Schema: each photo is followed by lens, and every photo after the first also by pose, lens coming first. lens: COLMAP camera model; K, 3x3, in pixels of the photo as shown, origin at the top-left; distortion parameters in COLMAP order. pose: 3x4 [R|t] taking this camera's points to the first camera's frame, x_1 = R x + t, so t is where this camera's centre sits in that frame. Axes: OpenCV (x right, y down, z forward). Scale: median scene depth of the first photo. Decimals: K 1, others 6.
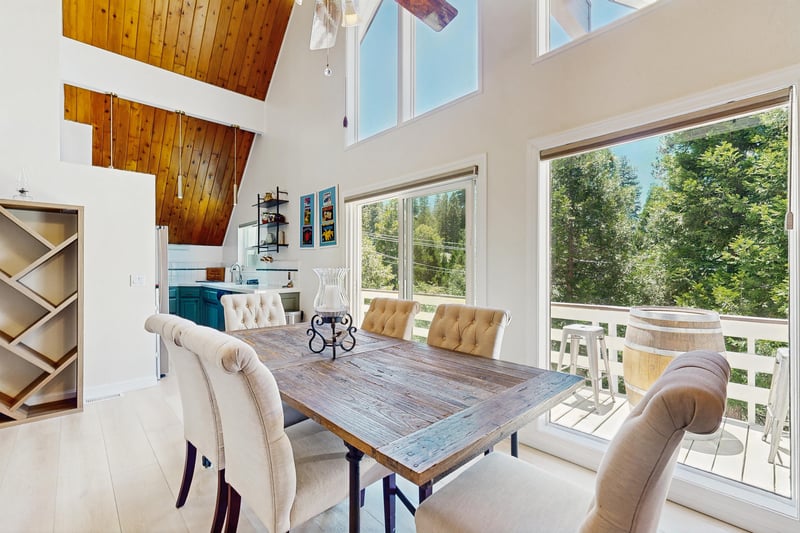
lens RADIAL K [[340.8, 0, 400.0], [0, 340.8, 266.5], [0, 0, 1]] dist [0.000063, -0.000074]
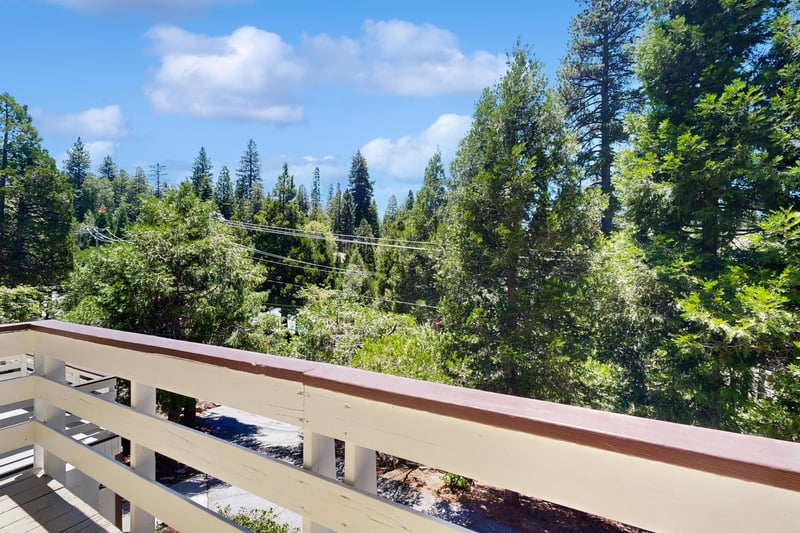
lens RADIAL K [[340.8, 0, 400.0], [0, 340.8, 266.5], [0, 0, 1]] dist [0.000063, -0.000074]
pose [[0.952740, -0.006750, 0.303713, 0.015057], [0.007809, 0.999967, -0.002270, 0.003142], [-0.303688, 0.004535, 0.952761, 0.110550]]
